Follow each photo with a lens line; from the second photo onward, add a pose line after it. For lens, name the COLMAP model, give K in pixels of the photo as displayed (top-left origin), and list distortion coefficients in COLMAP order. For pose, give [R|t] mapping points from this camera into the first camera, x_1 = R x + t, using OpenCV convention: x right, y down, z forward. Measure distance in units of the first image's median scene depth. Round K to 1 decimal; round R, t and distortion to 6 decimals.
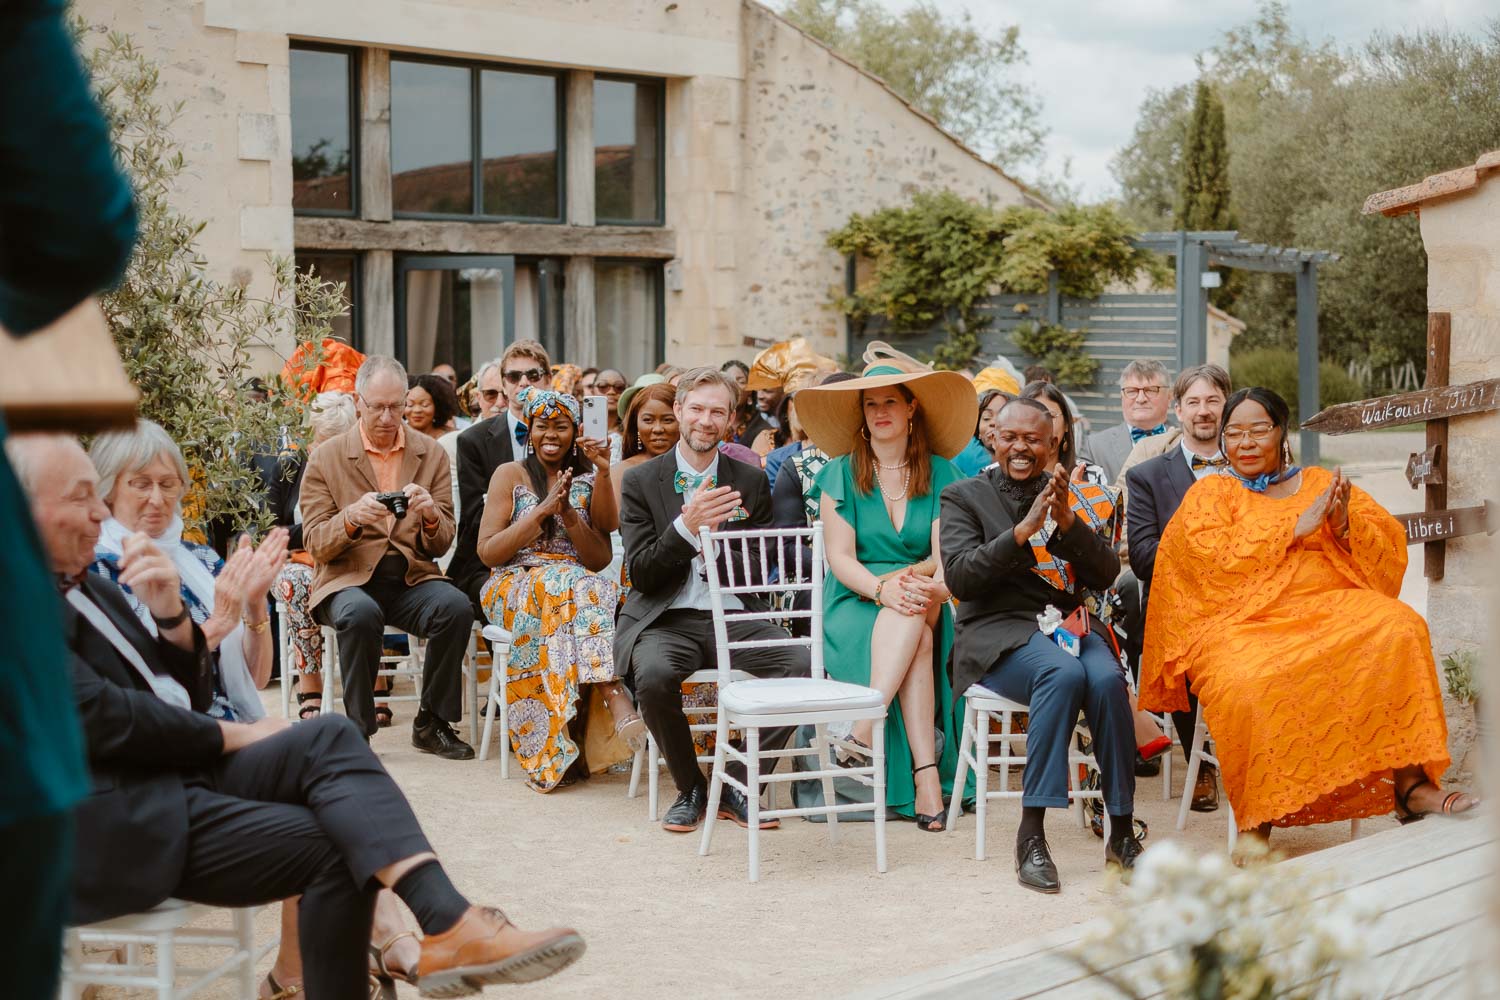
lens RADIAL K [[2341.2, 0, 745.0], [0, 2341.2, 496.2], [0, 0, 1]] dist [-0.005442, 0.000000]
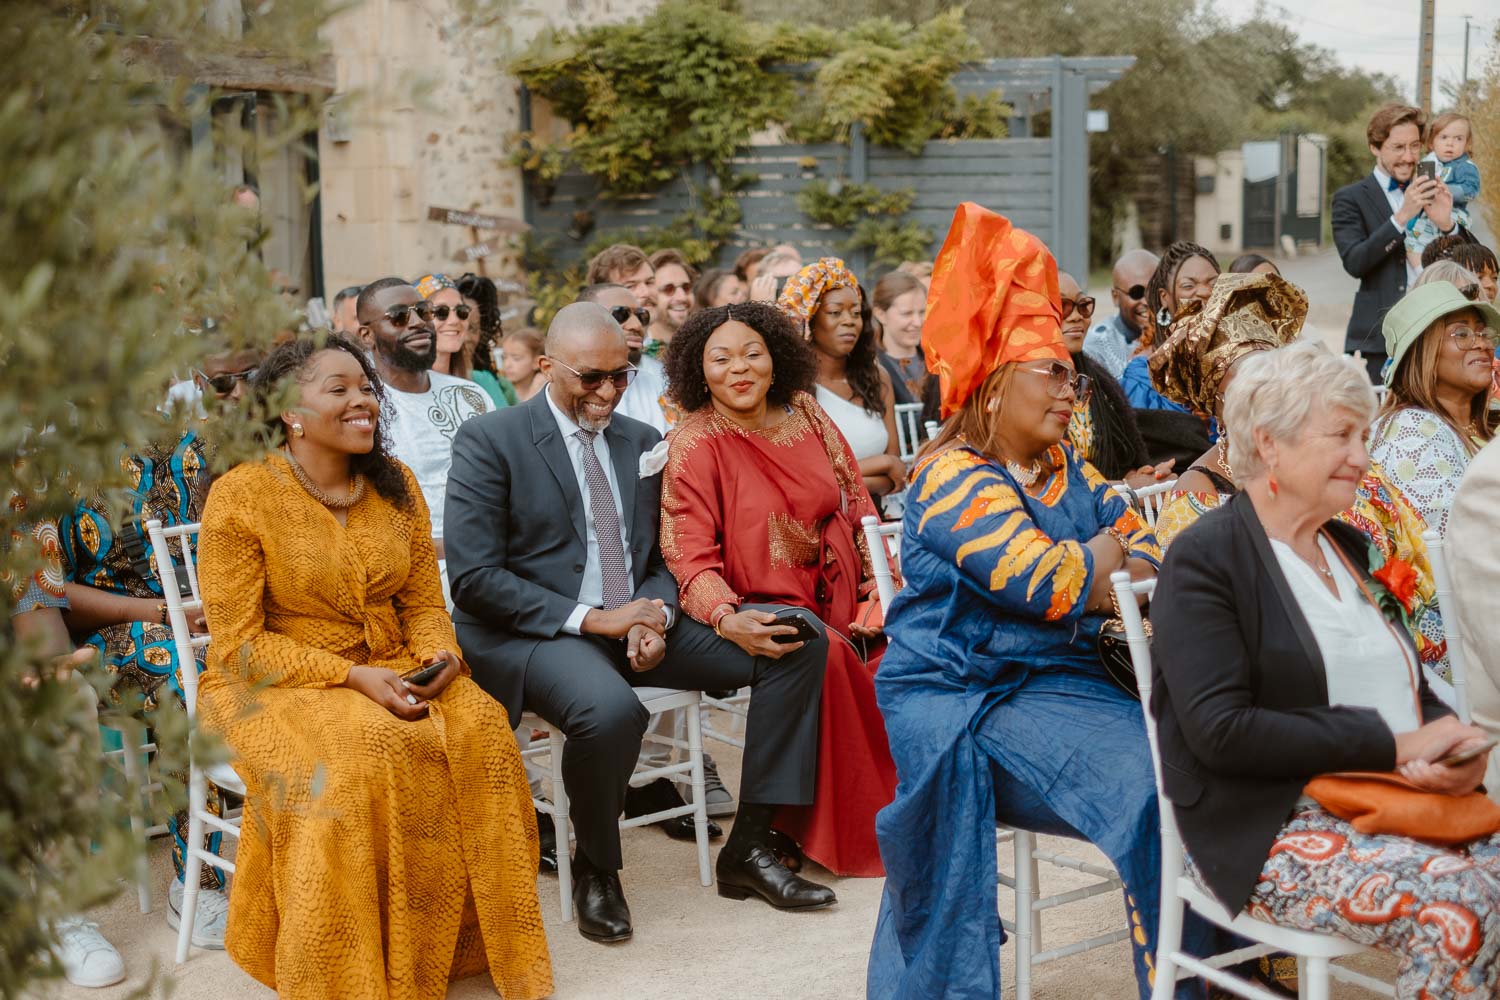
lens RADIAL K [[2341.2, 0, 748.5], [0, 2341.2, 497.9], [0, 0, 1]] dist [-0.005442, 0.000000]
pose [[0.923662, -0.064304, 0.377775, -0.182021], [0.042691, 0.996951, 0.065318, -0.023426], [-0.380823, -0.044204, 0.923591, 0.316226]]
